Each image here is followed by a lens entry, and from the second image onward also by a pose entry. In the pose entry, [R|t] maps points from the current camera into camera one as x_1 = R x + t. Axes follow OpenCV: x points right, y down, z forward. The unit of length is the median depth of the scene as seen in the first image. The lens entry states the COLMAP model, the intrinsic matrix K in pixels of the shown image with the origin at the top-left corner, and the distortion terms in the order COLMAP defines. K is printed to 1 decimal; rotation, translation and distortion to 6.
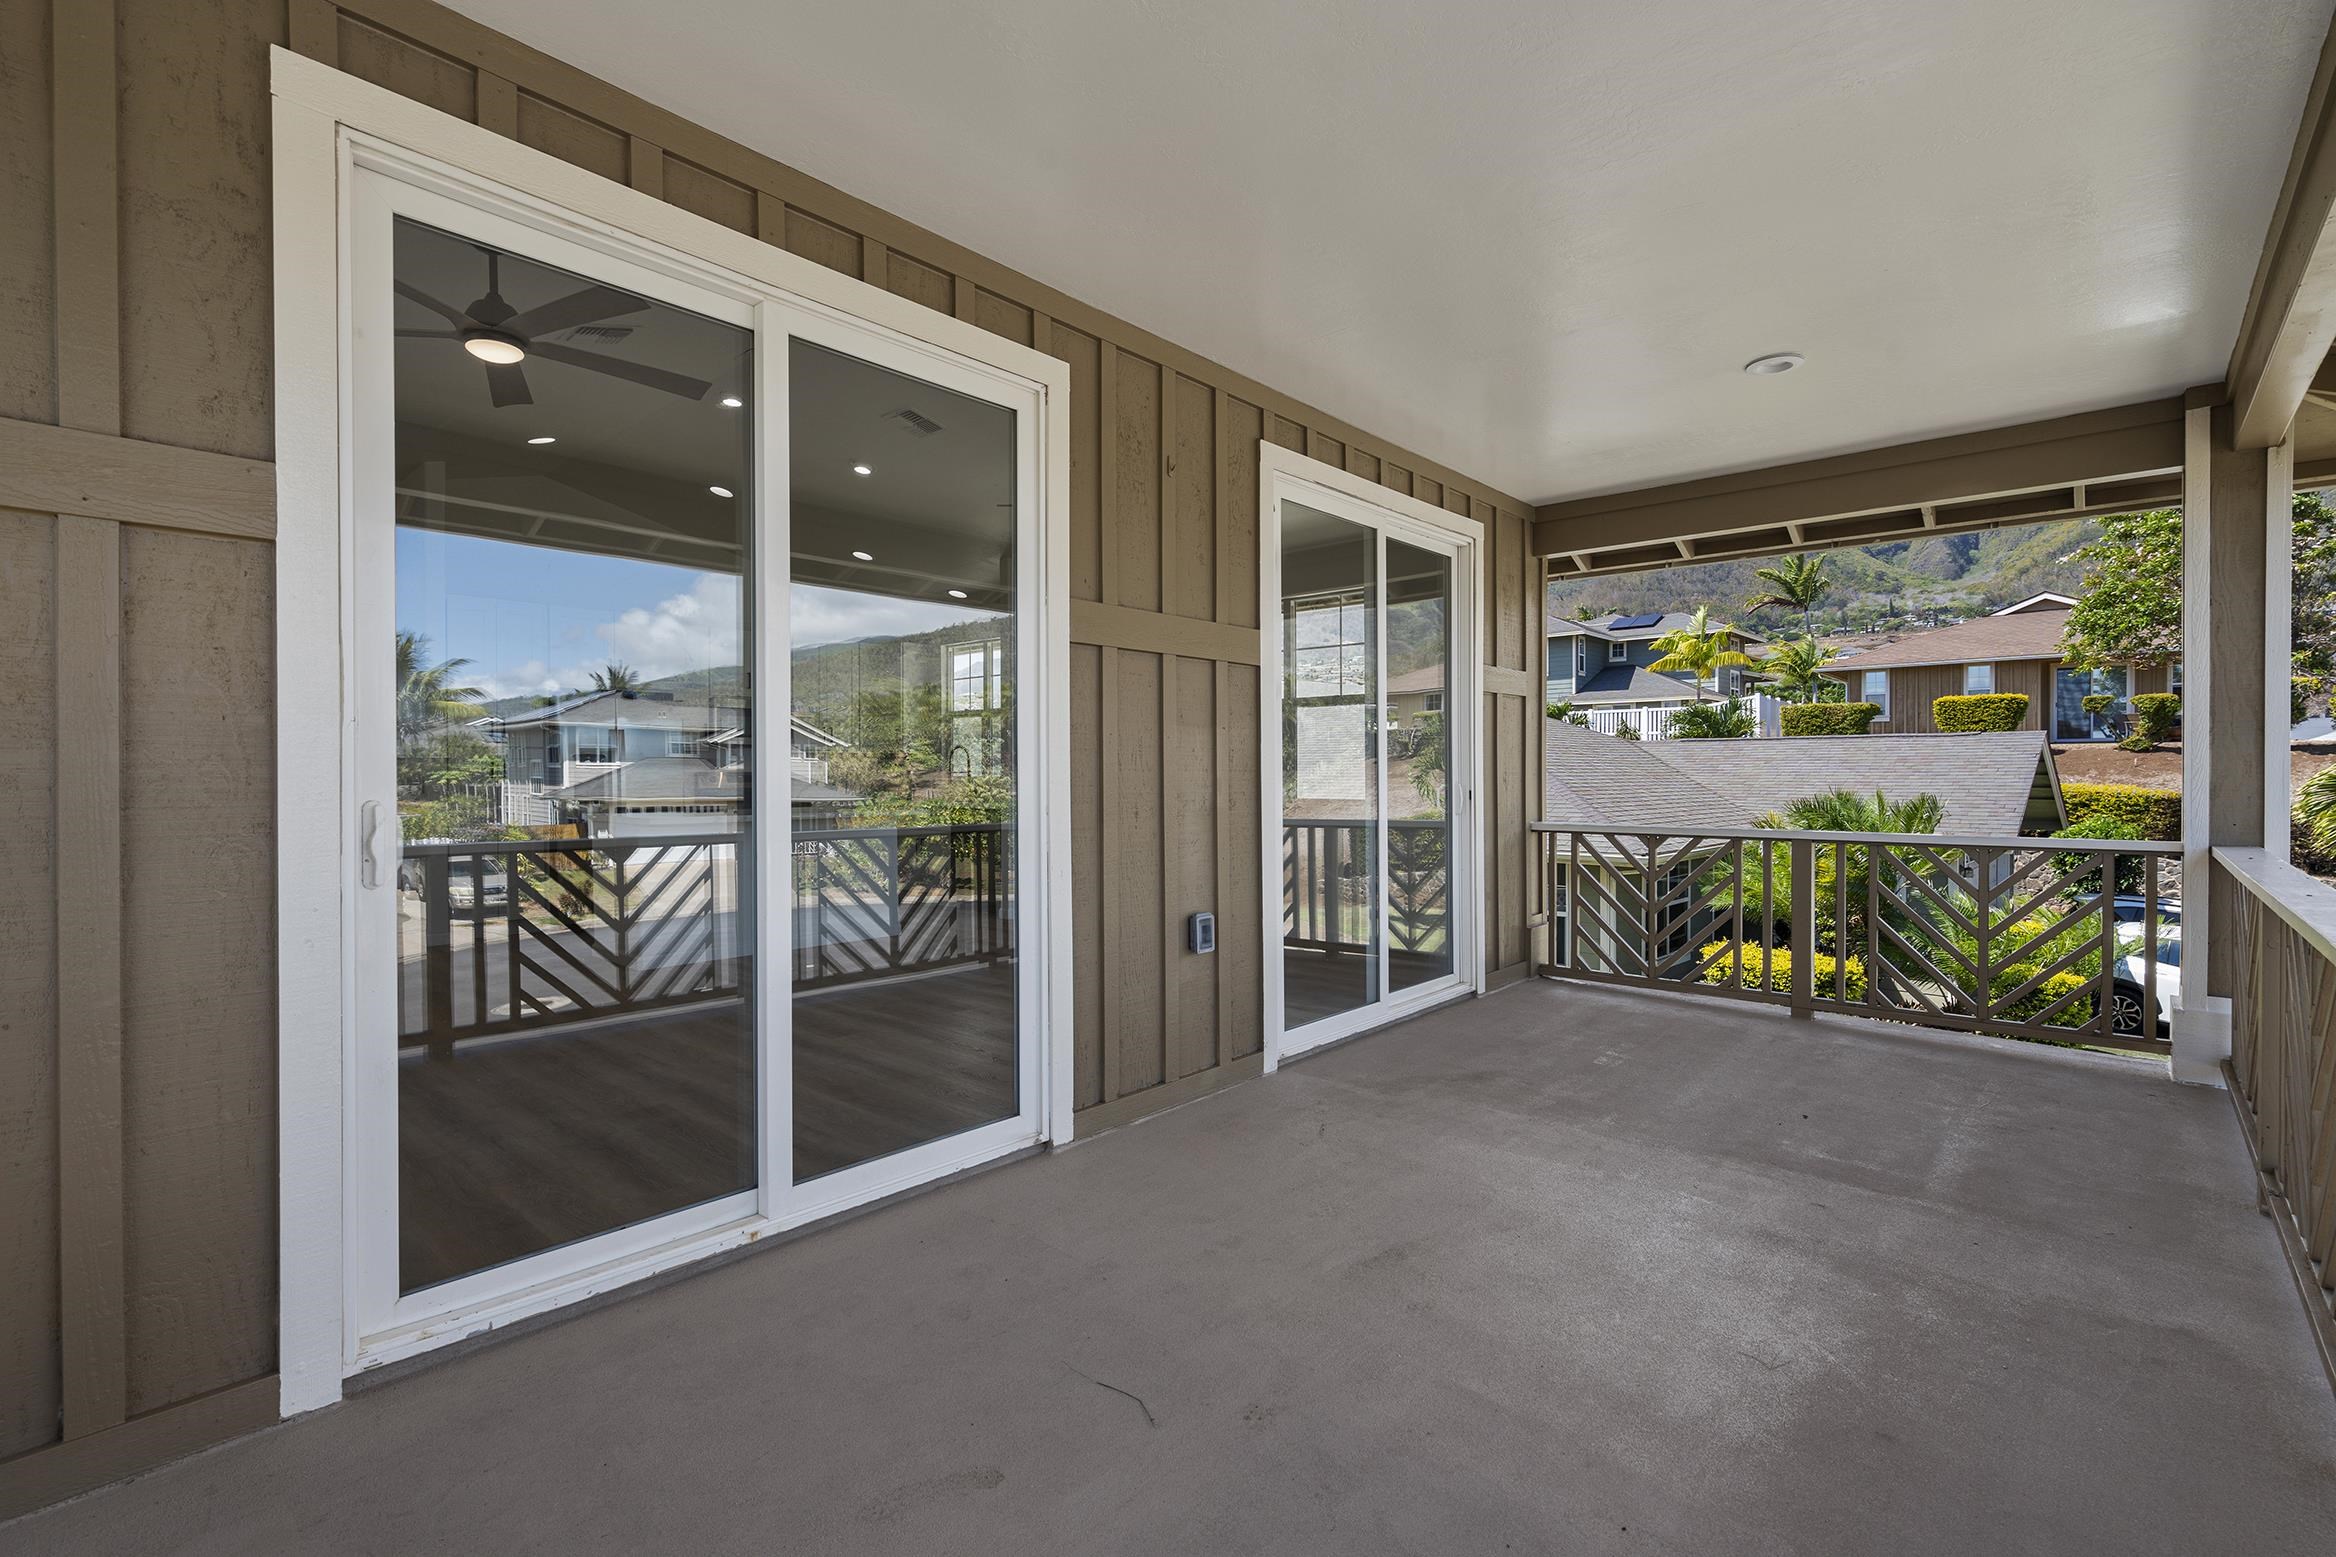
lens RADIAL K [[1067.1, 0, 1166.7], [0, 1067.1, 772.7], [0, 0, 1]] dist [-0.003253, -0.000842]
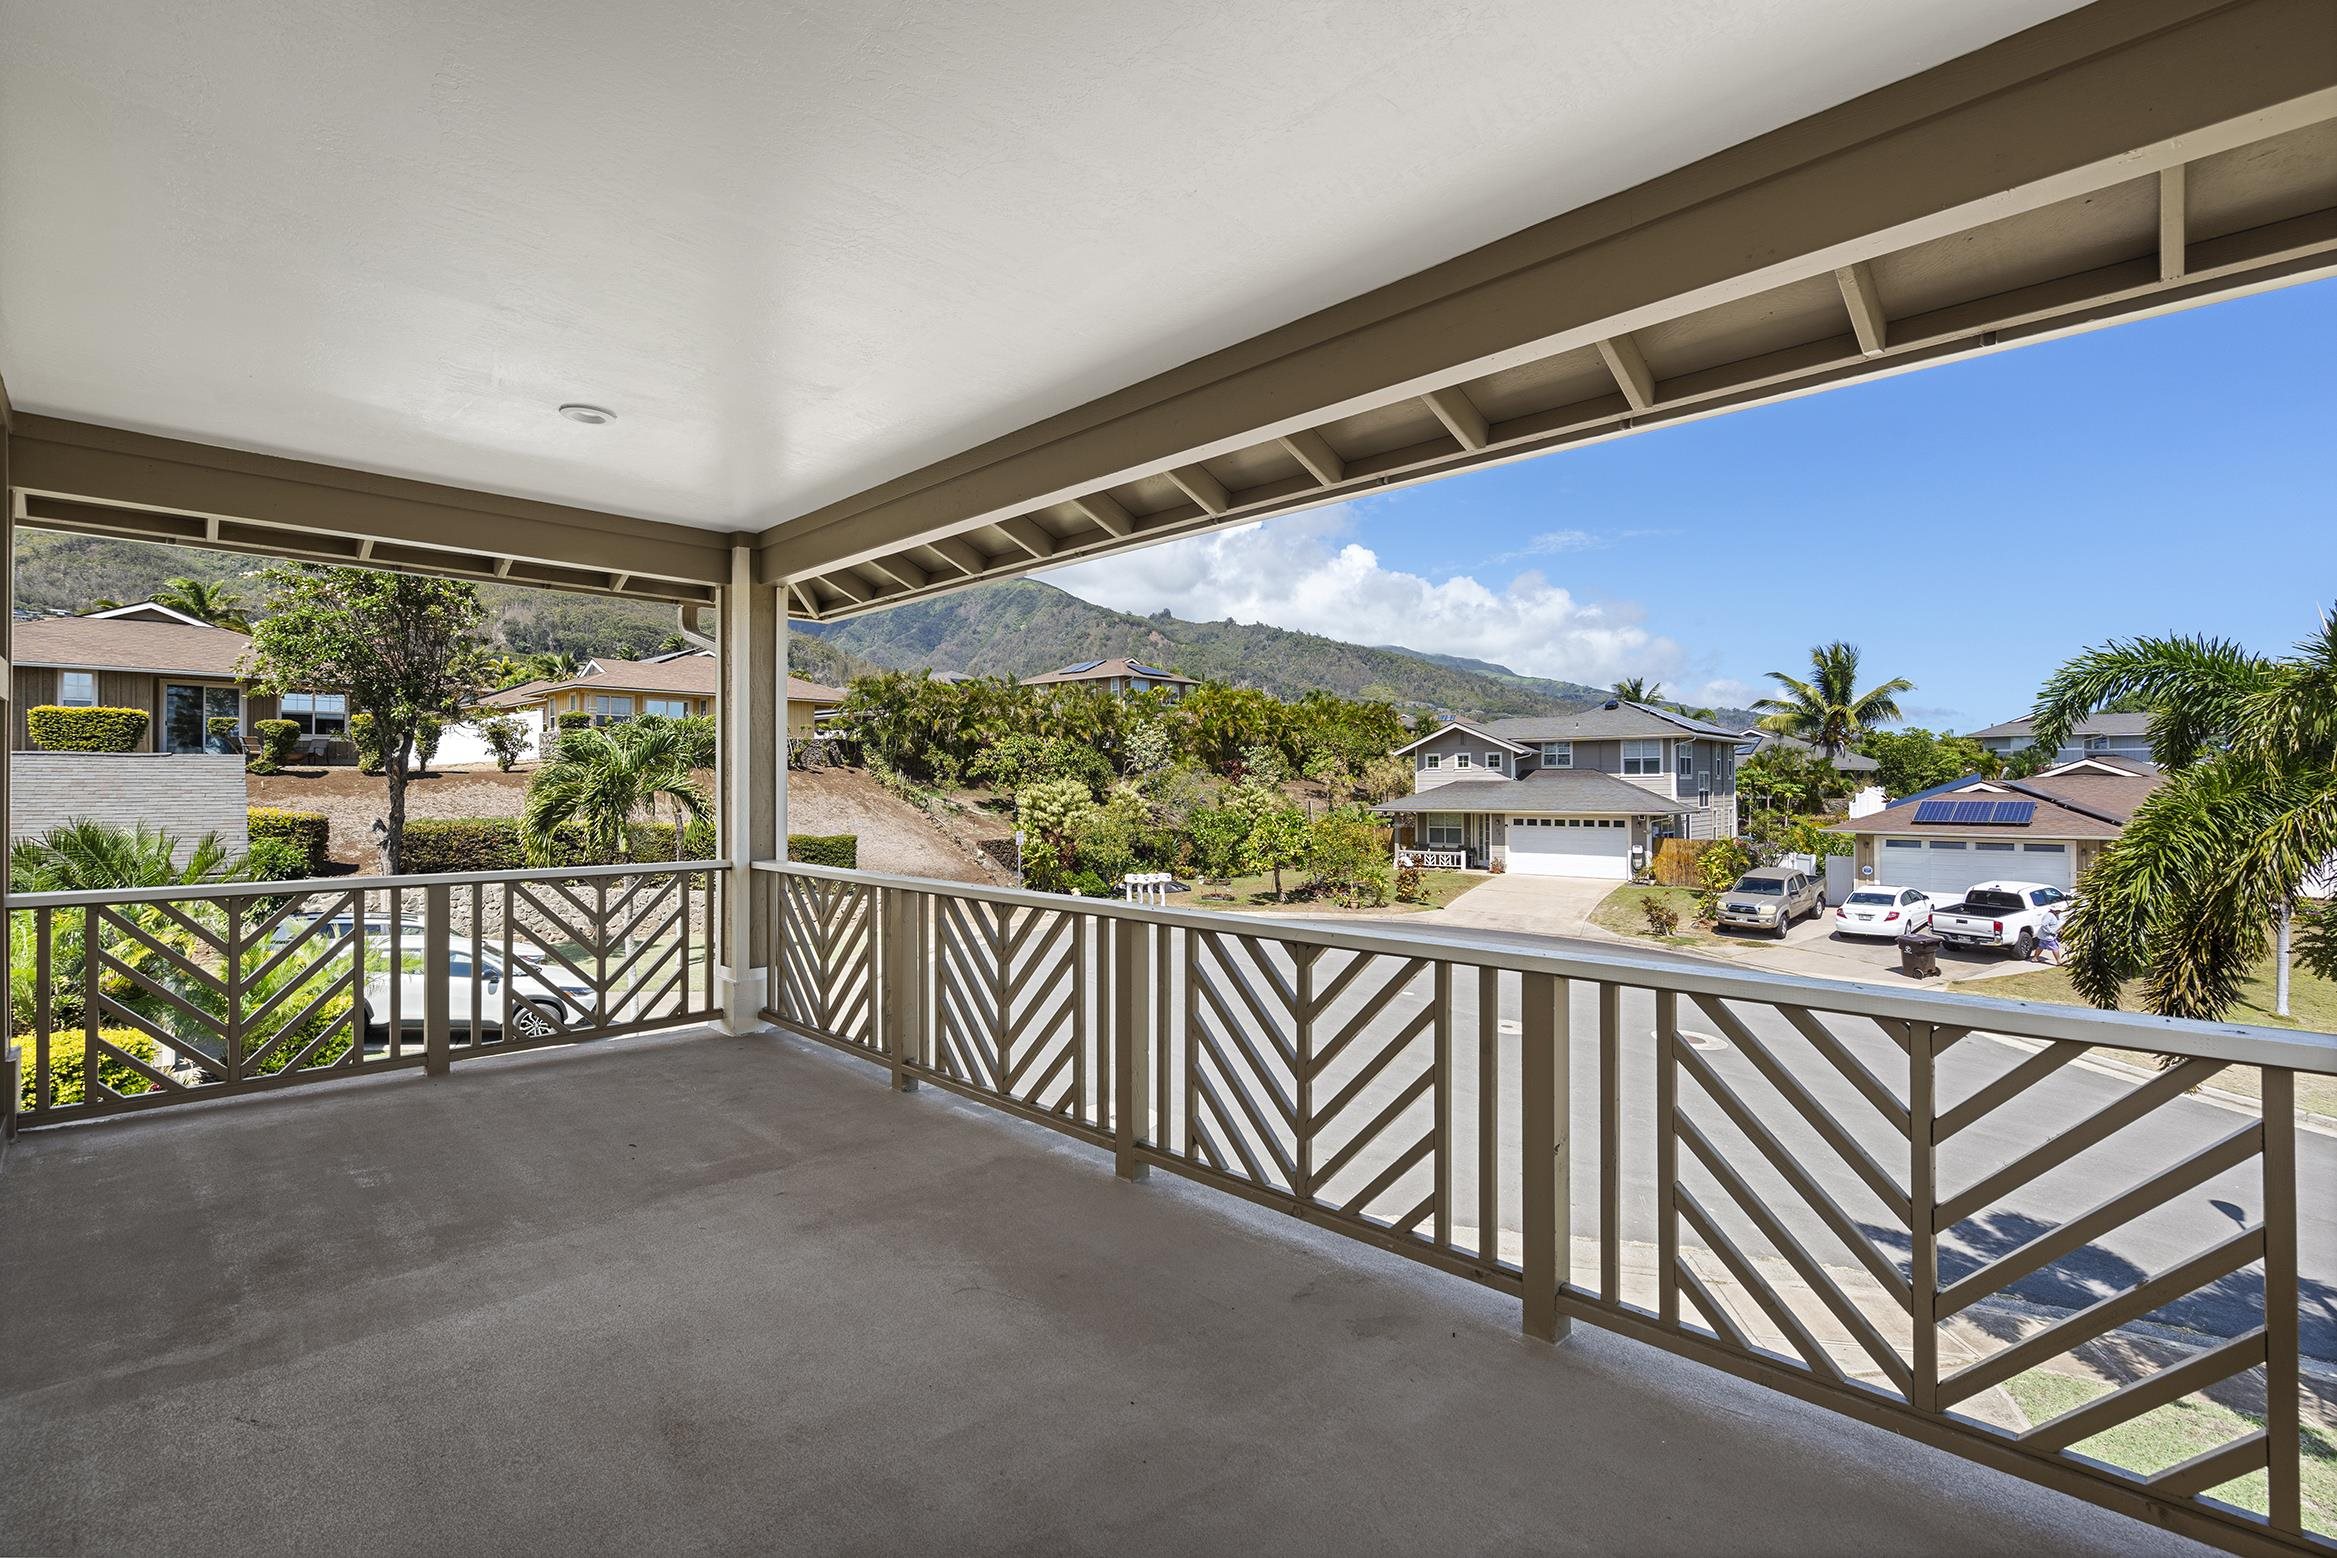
lens RADIAL K [[1067.6, 0, 1174.8], [0, 1067.6, 776.5], [0, 0, 1]] dist [-0.003253, -0.000842]
pose [[0.026275, 0.011502, 0.999589, -0.093023], [0.000469, 0.999934, -0.011518, -0.006007], [-0.999655, 0.000771, 0.026268, 0.091113]]
